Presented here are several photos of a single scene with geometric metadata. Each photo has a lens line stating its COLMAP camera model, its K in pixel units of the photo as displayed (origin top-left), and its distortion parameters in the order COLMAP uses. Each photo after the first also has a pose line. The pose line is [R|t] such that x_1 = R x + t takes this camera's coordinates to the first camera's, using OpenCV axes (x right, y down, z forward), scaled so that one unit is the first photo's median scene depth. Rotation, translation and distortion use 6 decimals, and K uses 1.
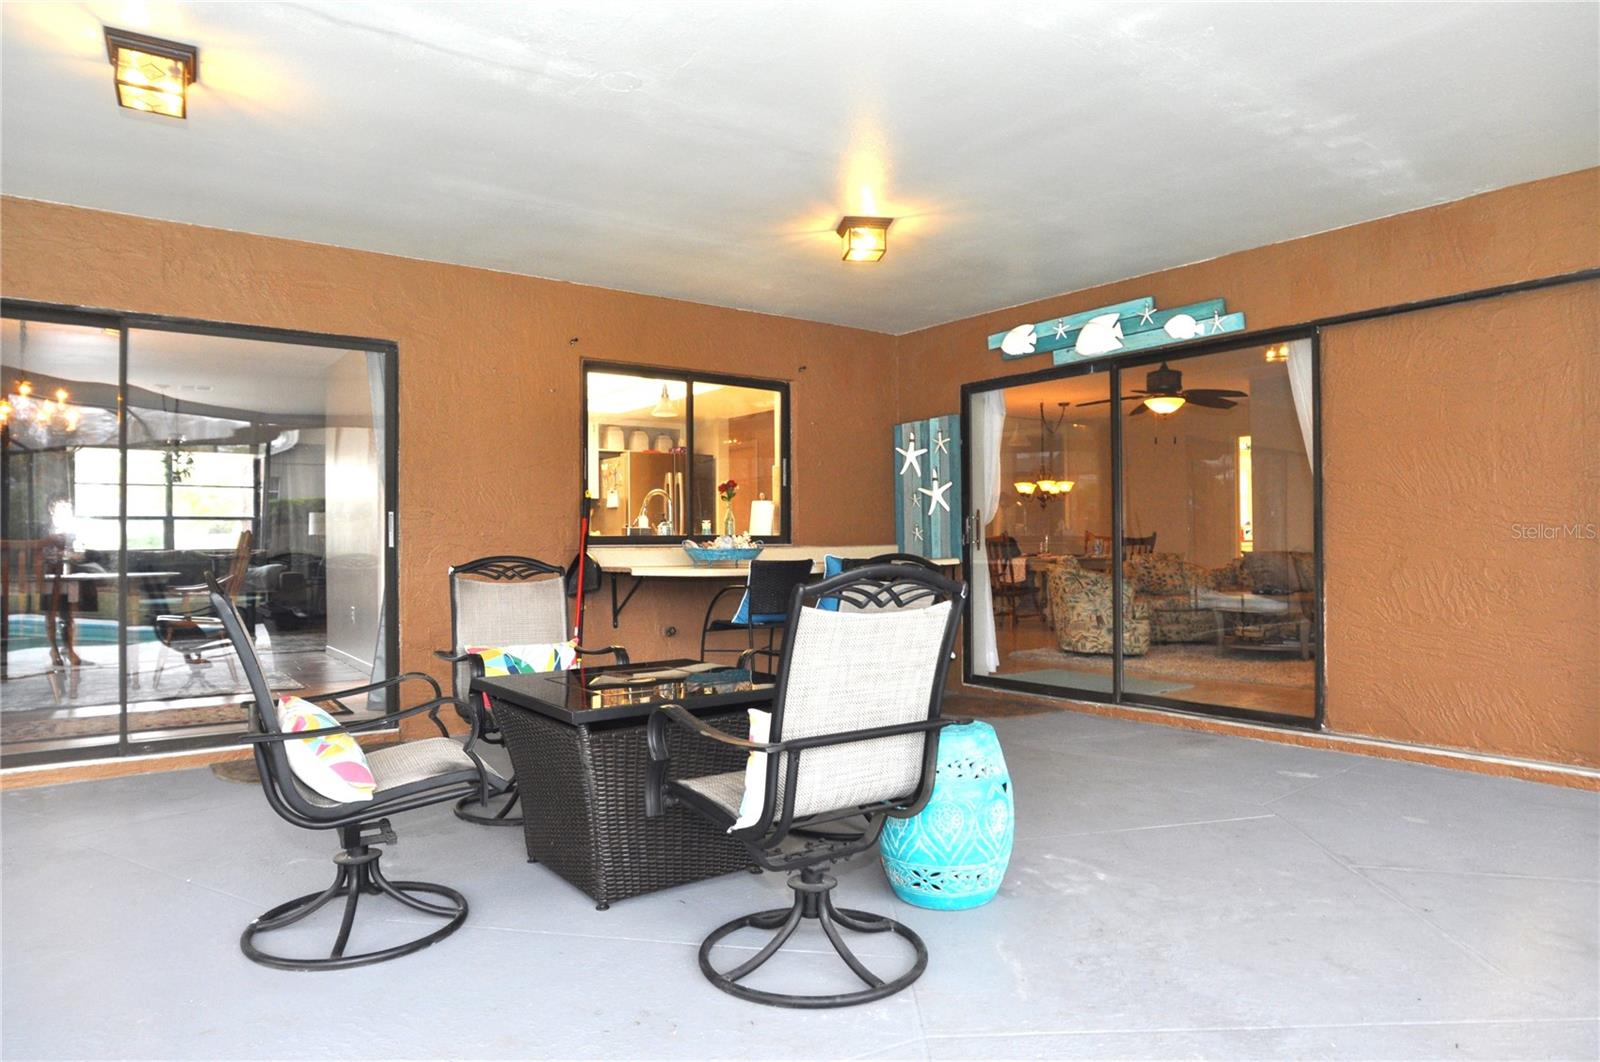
lens RADIAL K [[968.3, 0, 799.6], [0, 968.3, 537.6], [0, 0, 1]] dist [-0.066207, 0.033924]
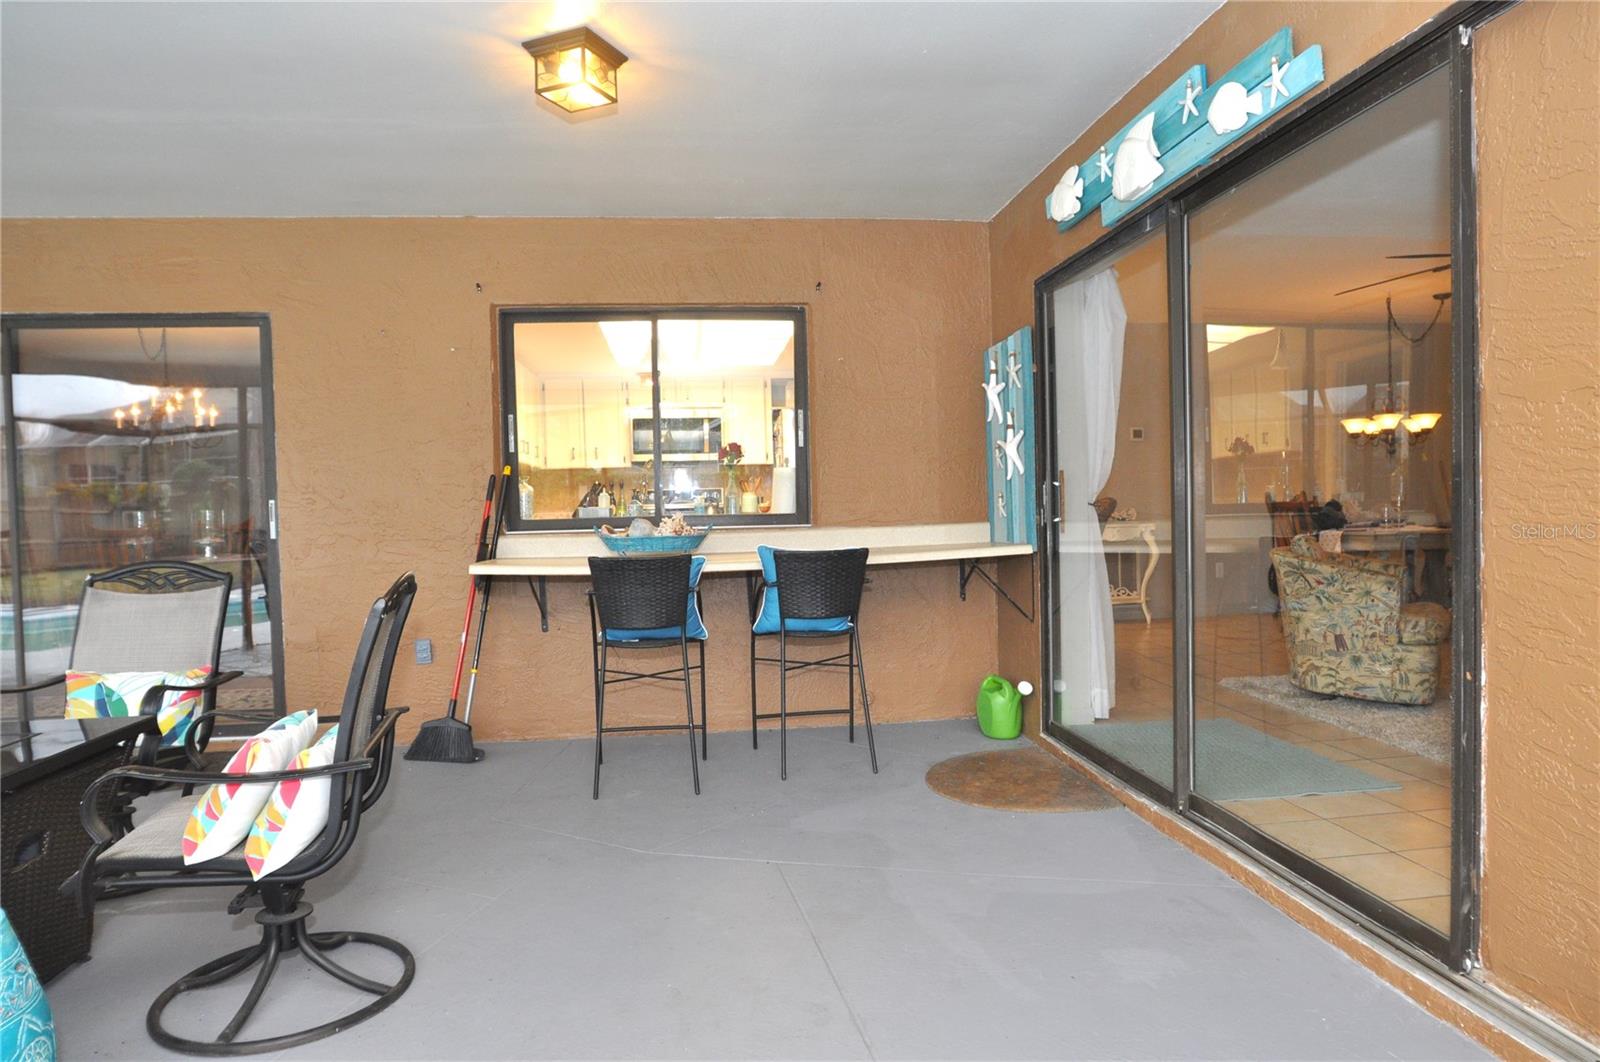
lens RADIAL K [[976.0, 0, 801.5], [0, 976.0, 535.2], [0, 0, 1]] dist [-0.071872, 0.040391]
pose [[0.868517, 0.002499, -0.495653, 0.349018], [0.020075, 0.998989, 0.040214, -0.014938], [0.495253, -0.044876, 0.867589, 0.336431]]
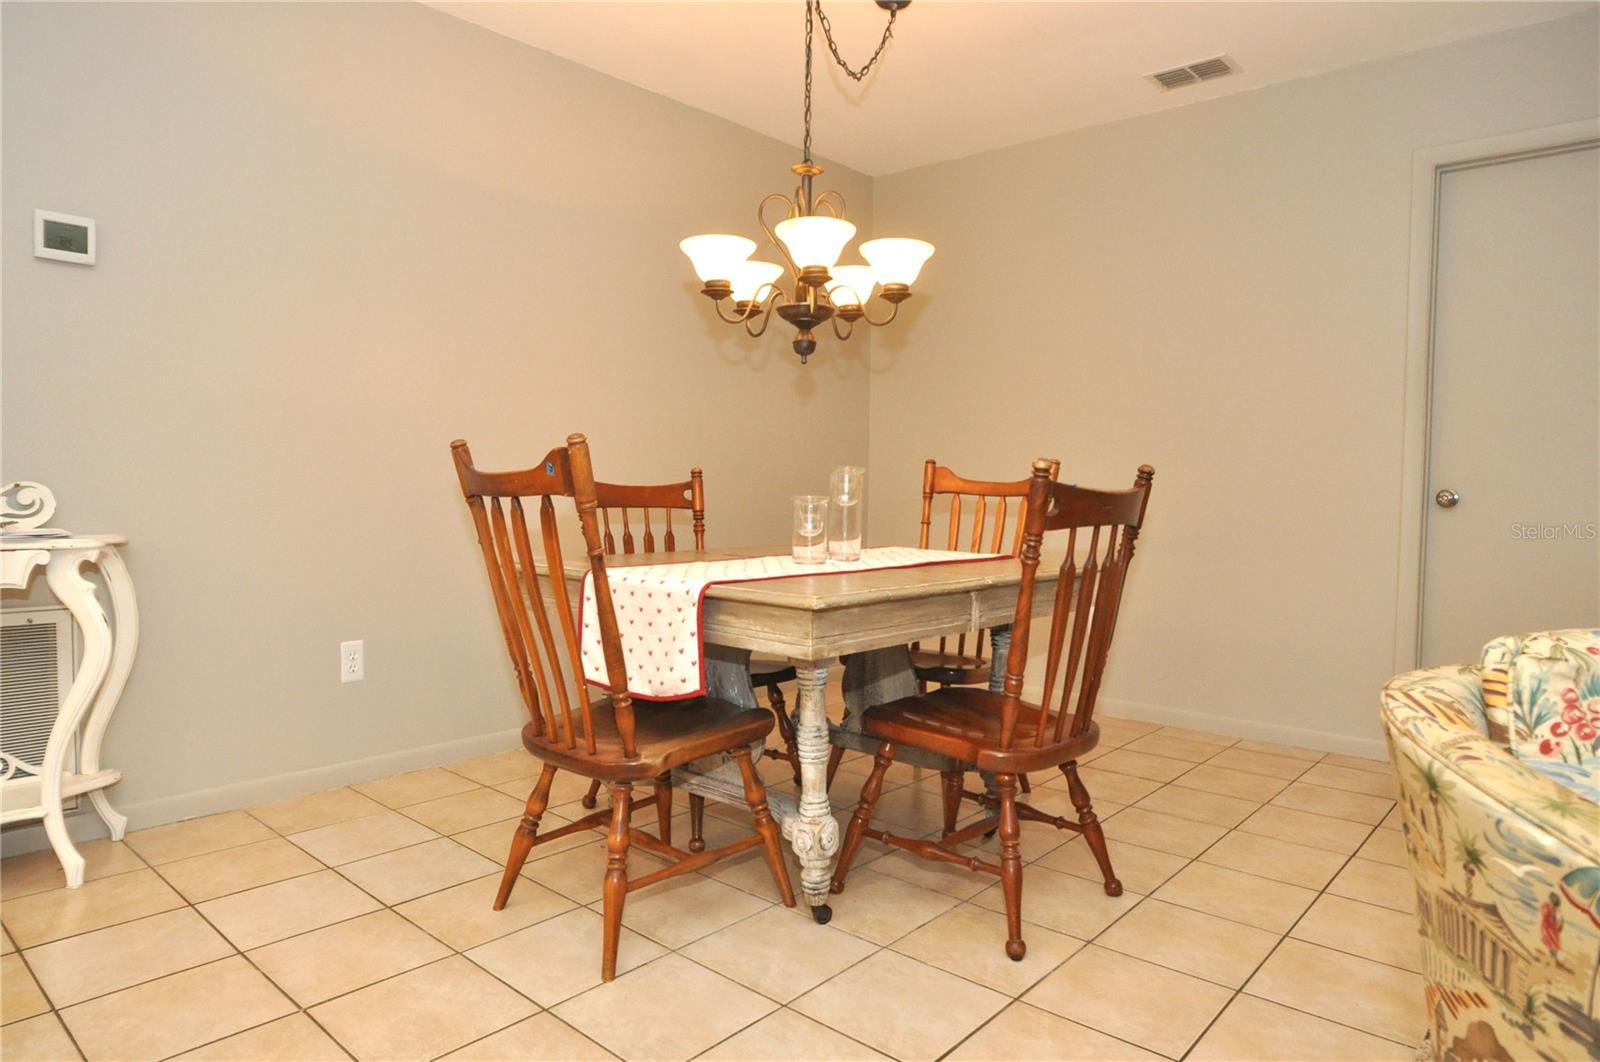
lens RADIAL K [[976.0, 0, 801.5], [0, 976.0, 535.2], [0, 0, 1]] dist [-0.071872, 0.040391]
pose [[0.979437, 0.011591, 0.201416, 0.314309], [-0.022516, 0.998391, 0.052035, 0.002836], [-0.200489, -0.055500, 0.978123, 1.175532]]
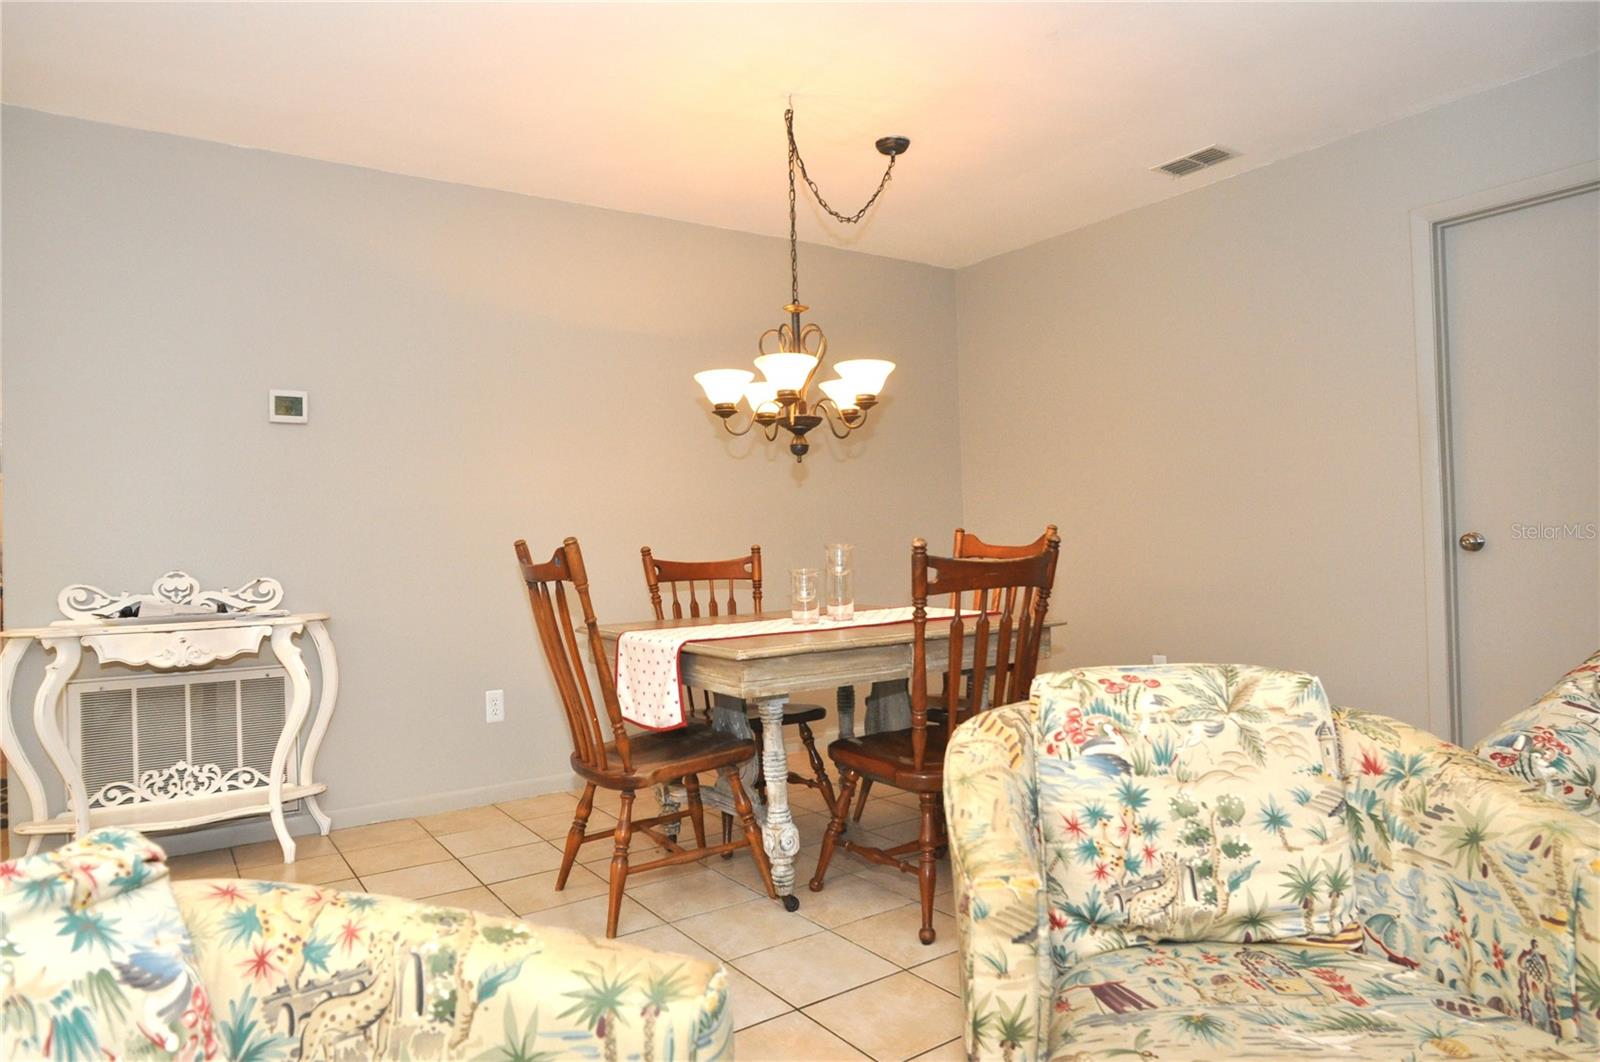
lens RADIAL K [[968.3, 0, 799.6], [0, 968.3, 537.6], [0, 0, 1]] dist [-0.066207, 0.033924]
pose [[0.999125, -0.020482, -0.036467, 0.406833], [0.020399, 0.999788, -0.002647, -0.006434], [0.036513, 0.001901, 0.999331, 1.082138]]
